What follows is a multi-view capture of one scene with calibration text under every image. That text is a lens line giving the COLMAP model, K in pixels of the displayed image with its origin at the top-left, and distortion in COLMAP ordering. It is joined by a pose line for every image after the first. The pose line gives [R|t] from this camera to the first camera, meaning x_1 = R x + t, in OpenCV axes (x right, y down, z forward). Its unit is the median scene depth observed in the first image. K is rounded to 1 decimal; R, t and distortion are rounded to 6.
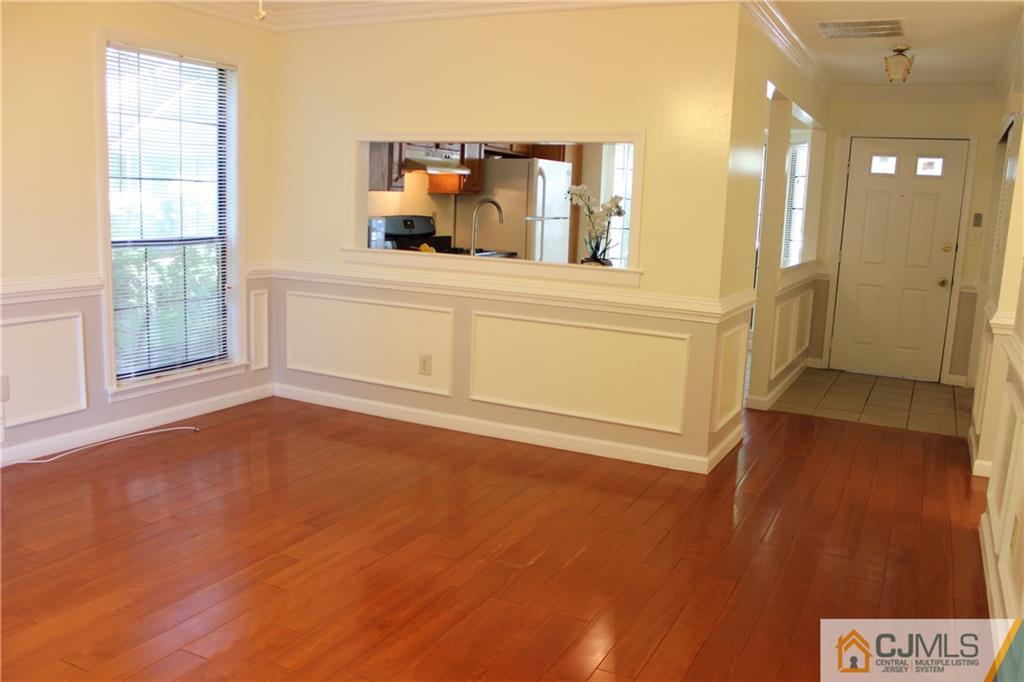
lens RADIAL K [[829.6, 0, 512.0], [0, 829.6, 341.0], [0, 0, 1]] dist [-0.175103, 0.153325]
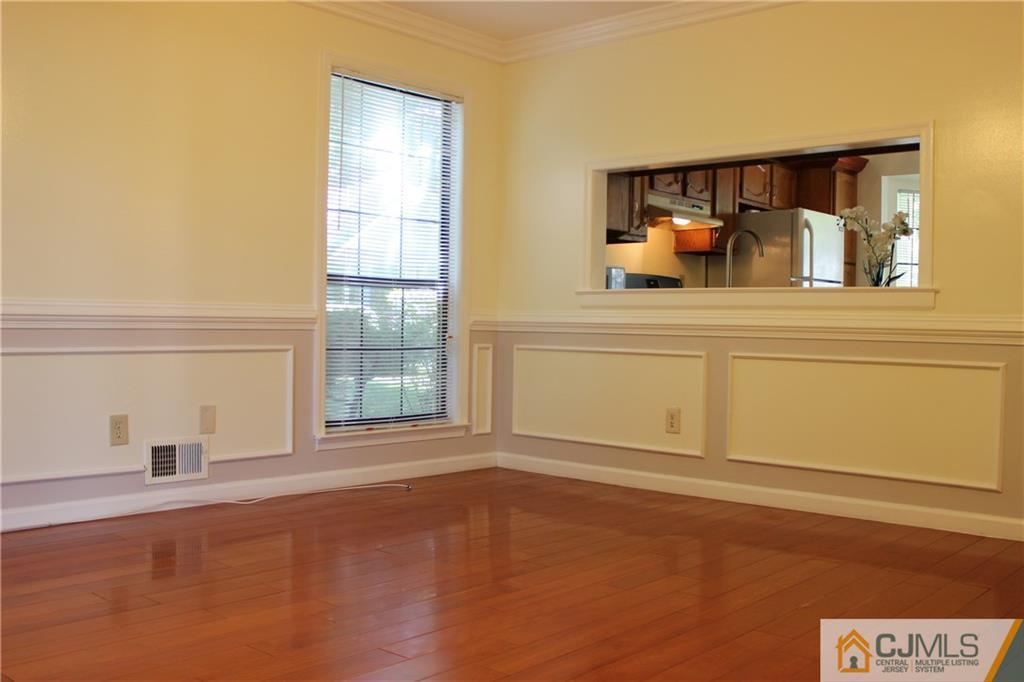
lens RADIAL K [[958.9, 0, 512.0], [0, 958.9, 341.0], [0, 0, 1]] dist [-0.145028, 0.120918]
pose [[0.964077, -0.019554, -0.264902, -0.003386], [-0.022255, 0.987834, -0.153912, 0.099516], [0.264689, 0.154278, 0.951913, 0.015798]]
